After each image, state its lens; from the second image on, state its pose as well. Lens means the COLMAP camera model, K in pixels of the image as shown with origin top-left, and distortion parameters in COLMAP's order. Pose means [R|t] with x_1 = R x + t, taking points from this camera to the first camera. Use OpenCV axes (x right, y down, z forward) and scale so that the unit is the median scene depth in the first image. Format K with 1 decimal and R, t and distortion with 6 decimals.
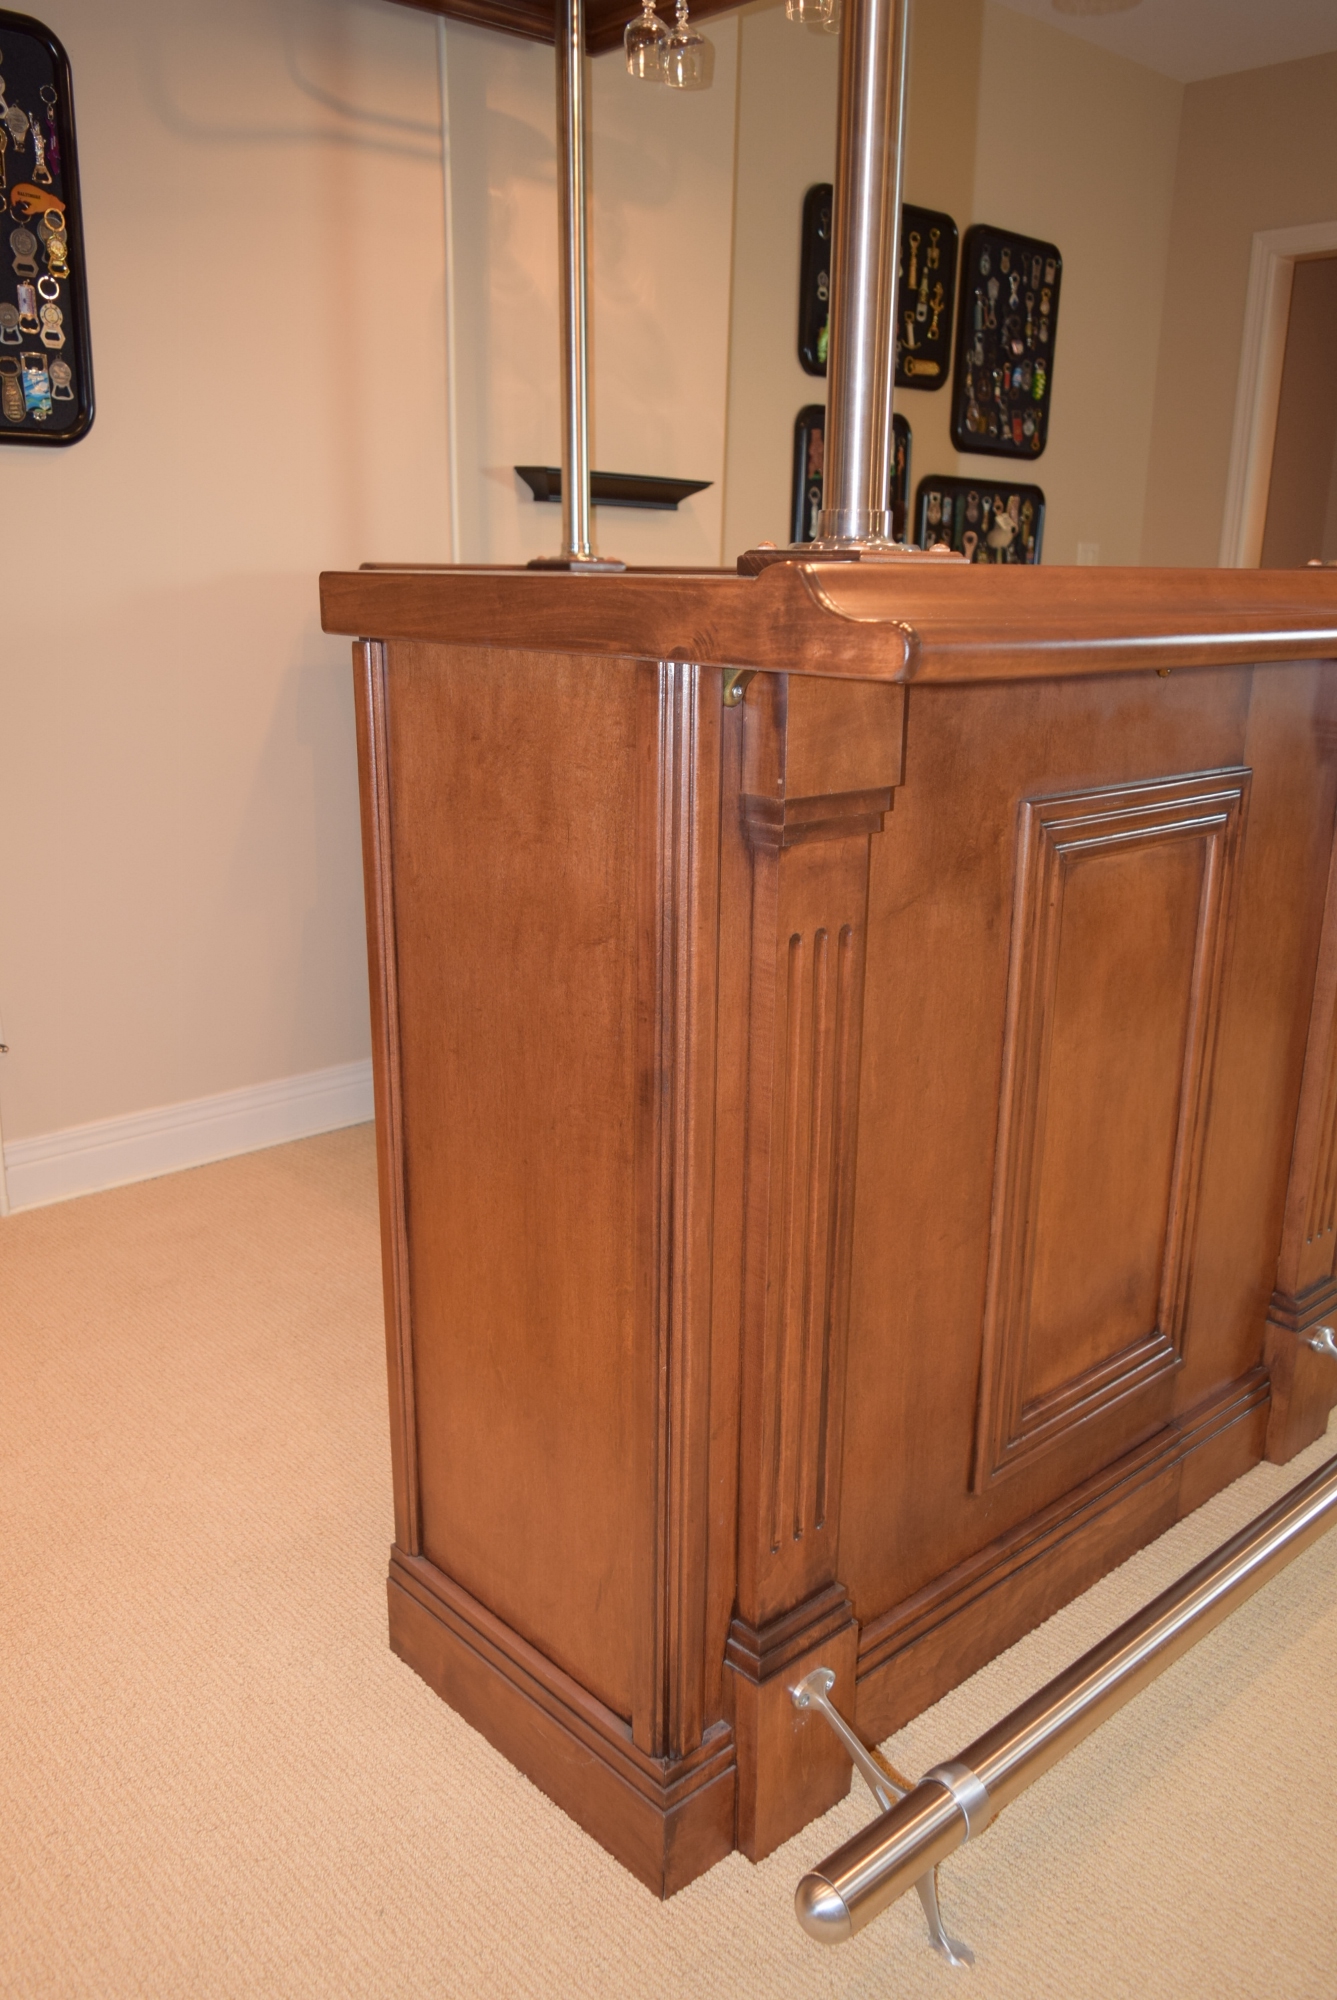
lens RADIAL K [[1553.5, 0, 664.9], [0, 1553.5, 1014.3], [0, 0, 1]] dist [-0.022996, 0.011025]
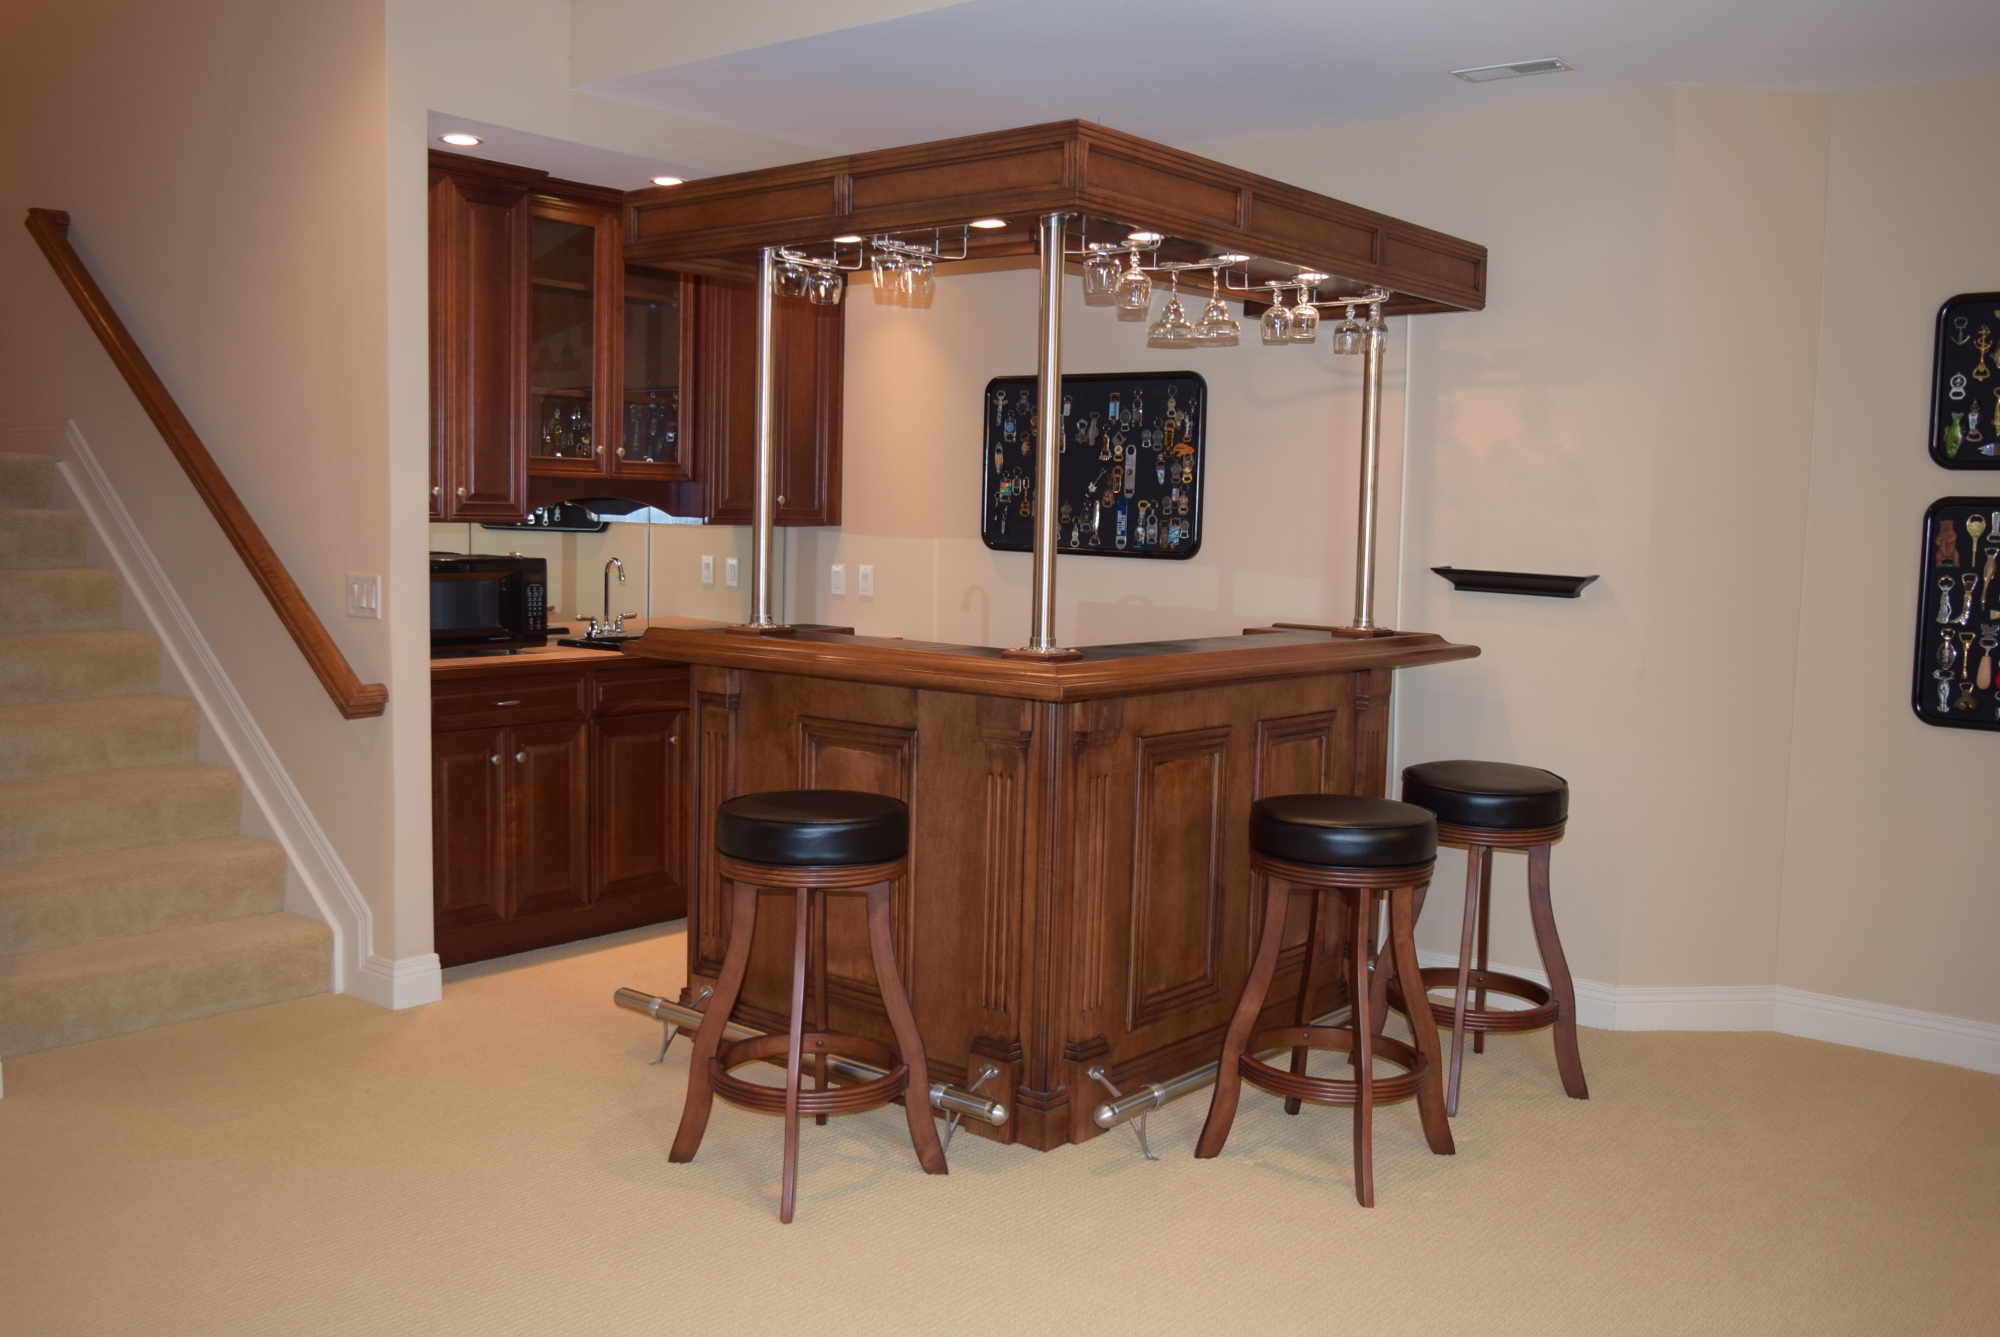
lens RADIAL K [[1739.3, 0, 986.9], [0, 1739.3, 676.9], [0, 0, 1]] dist [-0.034927, 0.005707]
pose [[0.134792, 0.083351, -0.987362, 1.892913], [-0.294953, 0.954661, 0.040325, -0.241087], [0.945957, 0.285790, 0.153265, 0.457021]]
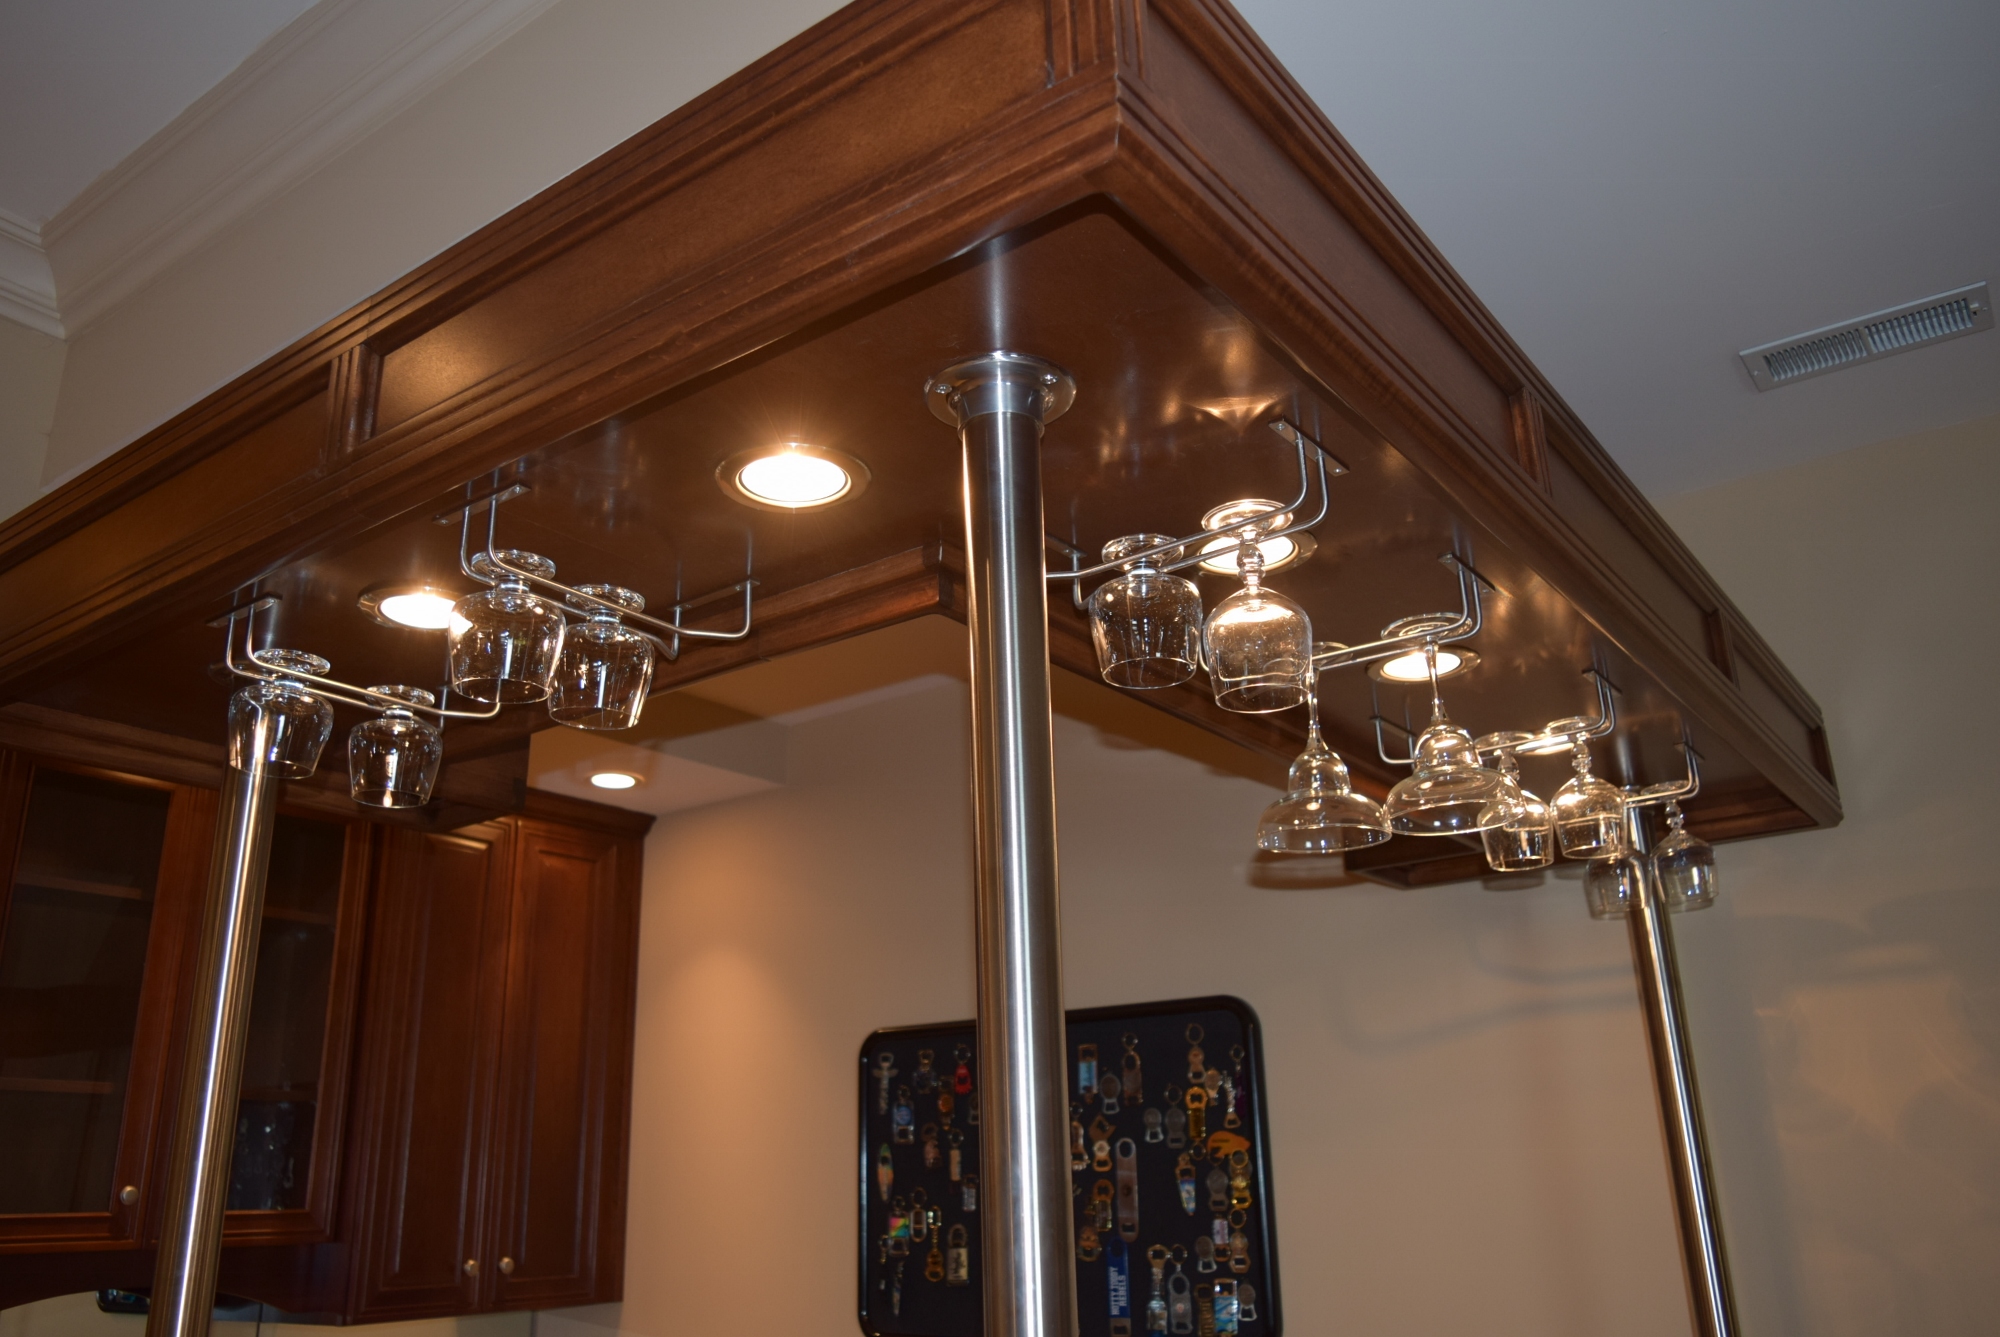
lens RADIAL K [[1553.5, 0, 991.0], [0, 1553.5, 674.6], [0, 0, 1]] dist [-0.022996, 0.011025]
pose [[0.192019, -0.331429, -0.923733, 0.705649], [-0.244514, 0.895410, -0.372094, -0.361986], [0.950443, 0.297315, 0.090897, 0.614807]]
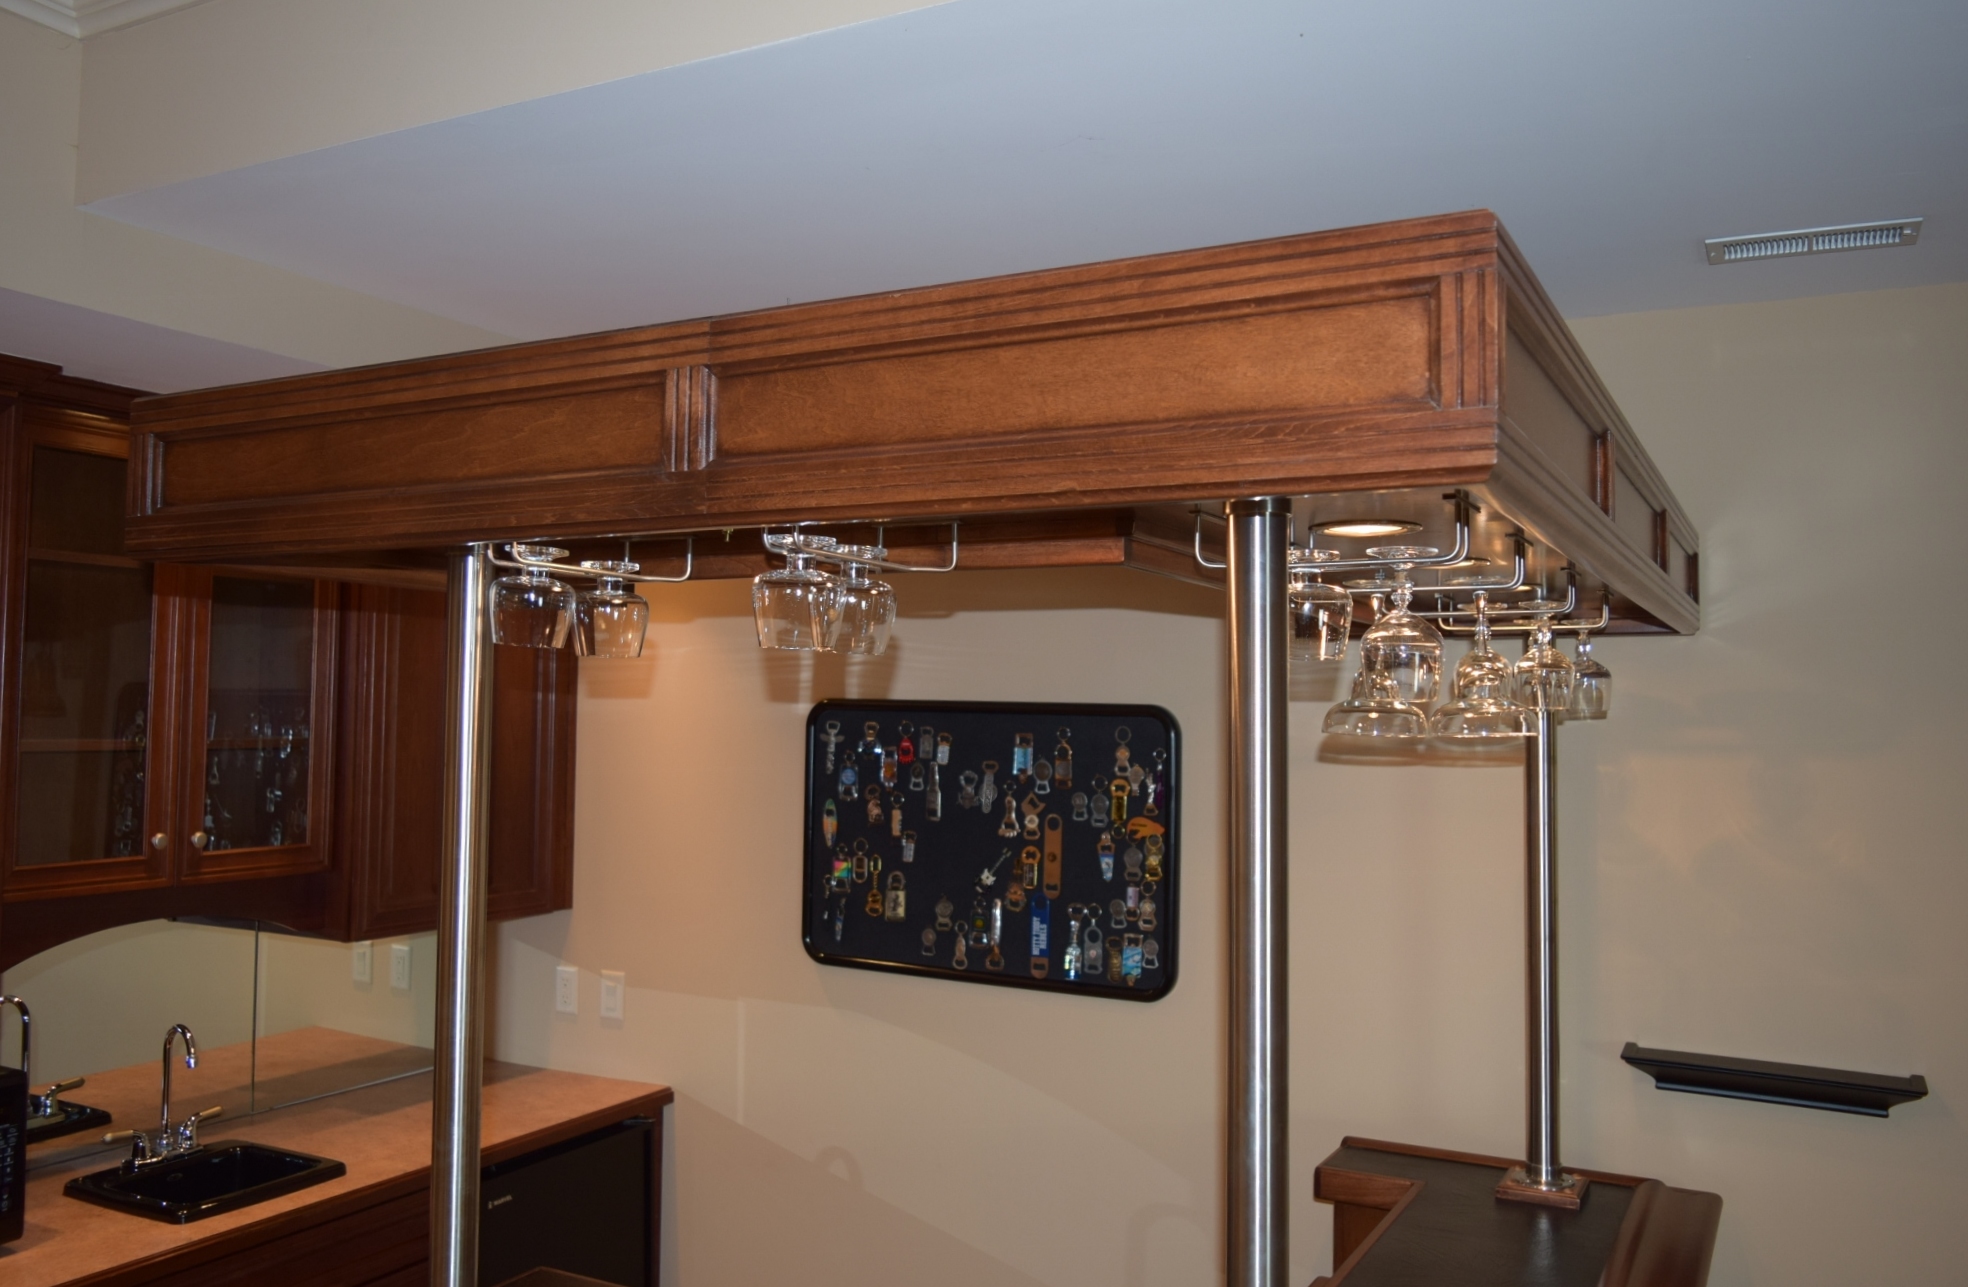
lens RADIAL K [[1553.0, 0, 976.1], [0, 1553.0, 650.1], [0, 0, 1]] dist [-0.021747, 0.013102]
pose [[0.331740, -0.047006, -0.942199, 0.807863], [-0.269671, 0.952356, -0.142461, -0.432673], [0.904006, 0.301344, 0.303259, 0.399643]]
